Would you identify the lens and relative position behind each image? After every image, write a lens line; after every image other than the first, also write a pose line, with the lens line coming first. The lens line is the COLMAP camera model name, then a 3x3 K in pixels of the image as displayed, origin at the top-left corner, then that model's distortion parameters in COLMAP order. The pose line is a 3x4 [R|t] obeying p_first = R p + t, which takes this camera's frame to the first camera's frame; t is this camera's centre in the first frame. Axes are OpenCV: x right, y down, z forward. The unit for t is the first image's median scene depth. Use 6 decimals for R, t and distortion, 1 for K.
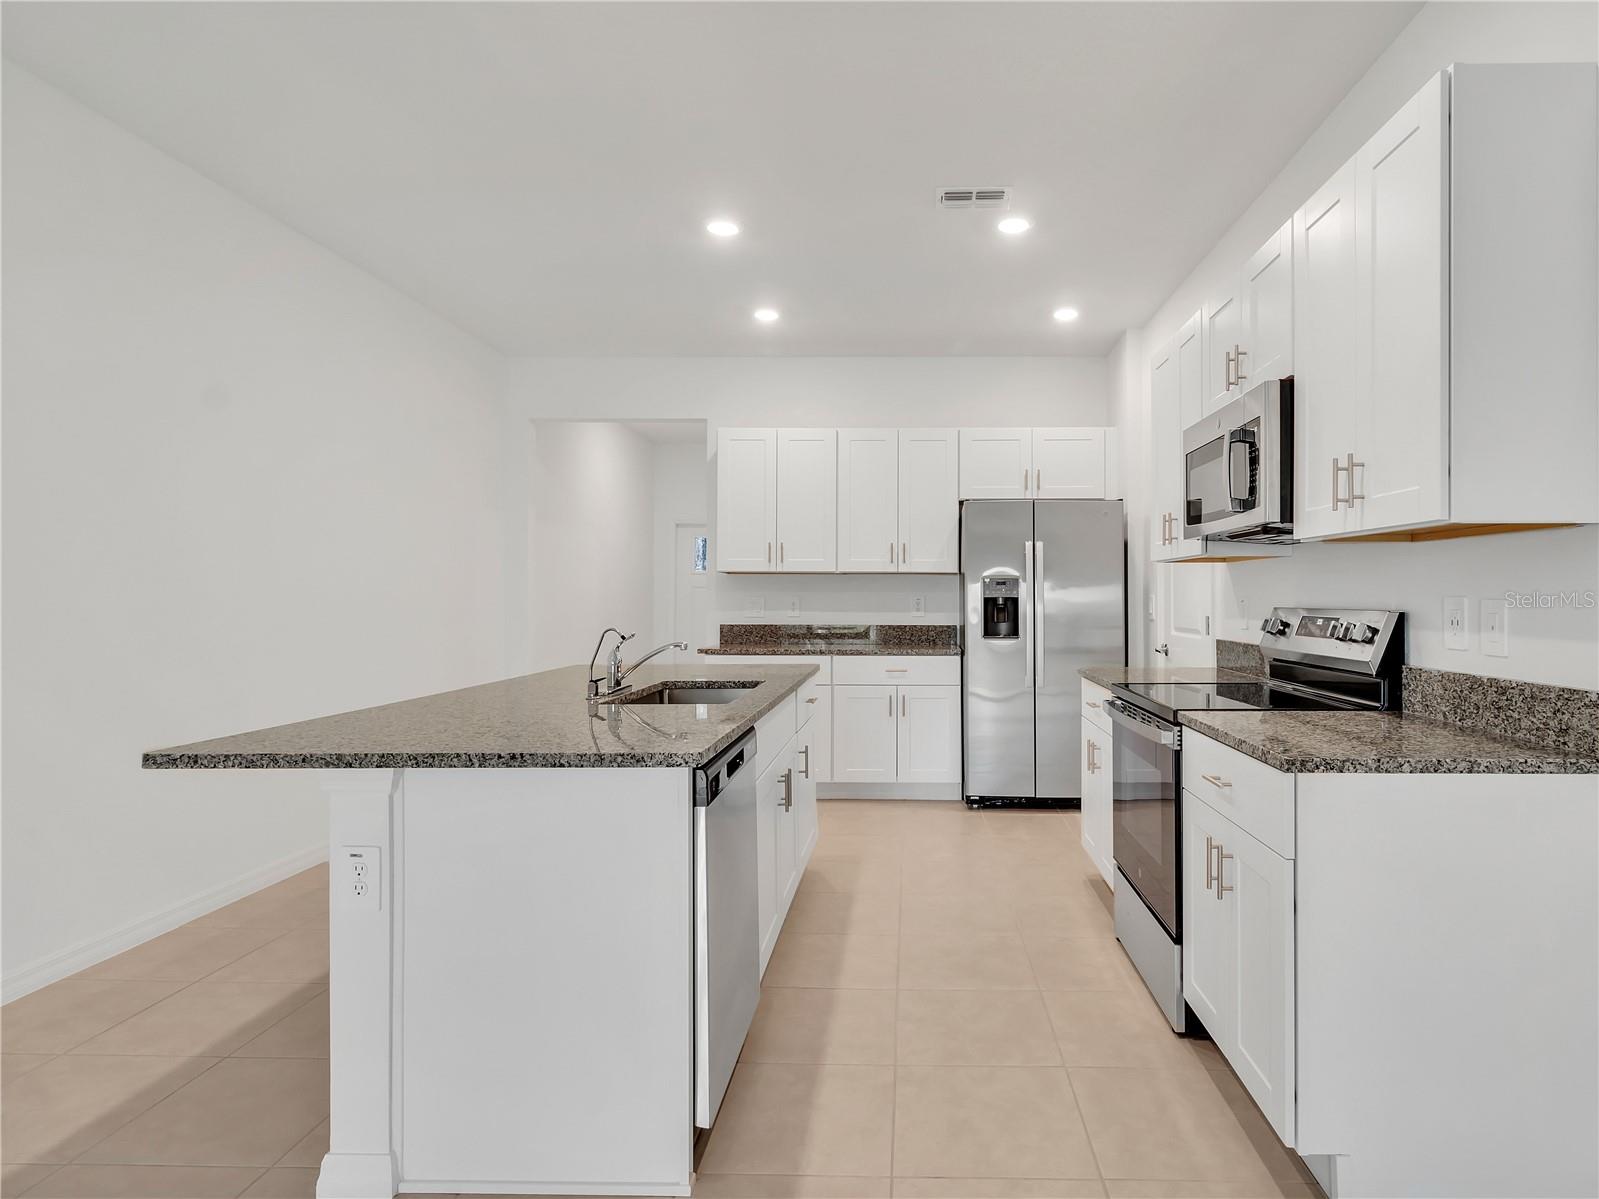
lens RADIAL K [[906.2, 0, 884.8], [0, 906.2, 599.3], [0, 0, 1]] dist [-0.003396, 0.000307]
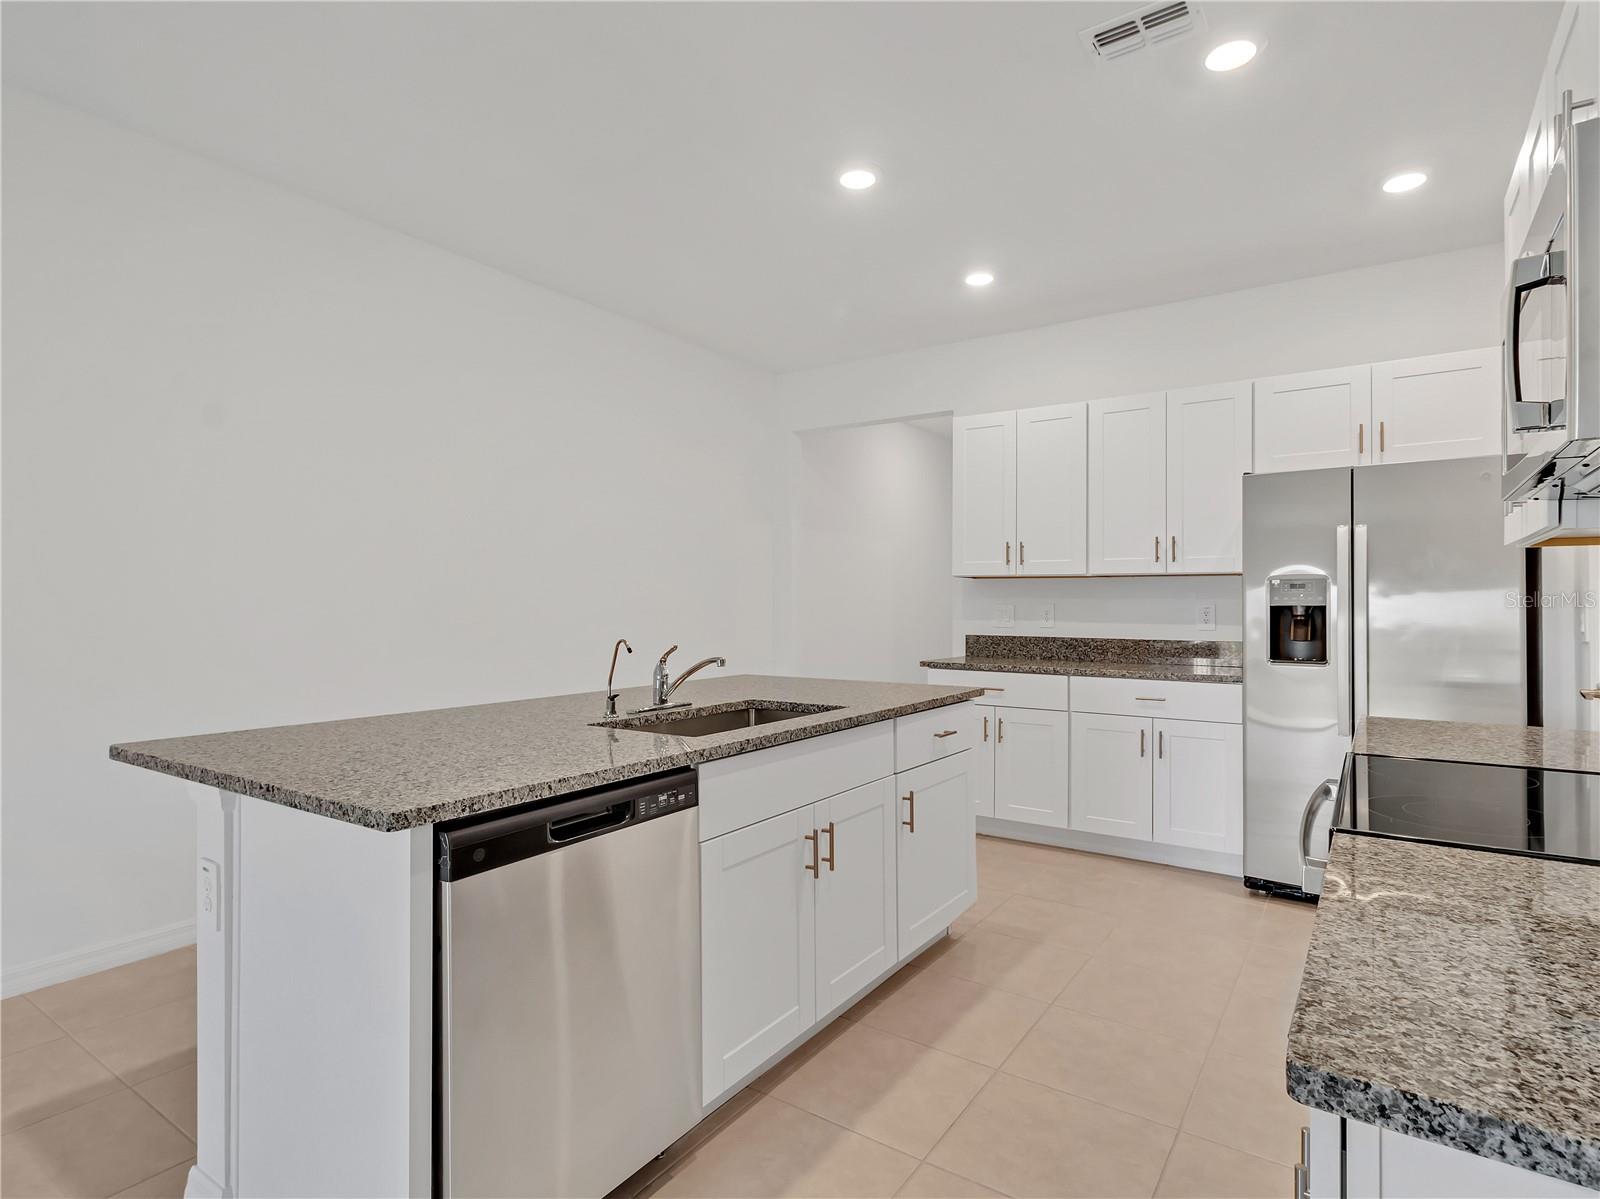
lens RADIAL K [[853.7, 0, 786.2], [0, 853.7, 603.6], [0, 0, 1]] dist [0.006742, -0.002840]
pose [[0.830884, 0.000856, -0.556445, 0.168389], [-0.002703, 0.999993, -0.002498, -0.001116], [0.556439, 0.003580, 0.830881, 0.217998]]
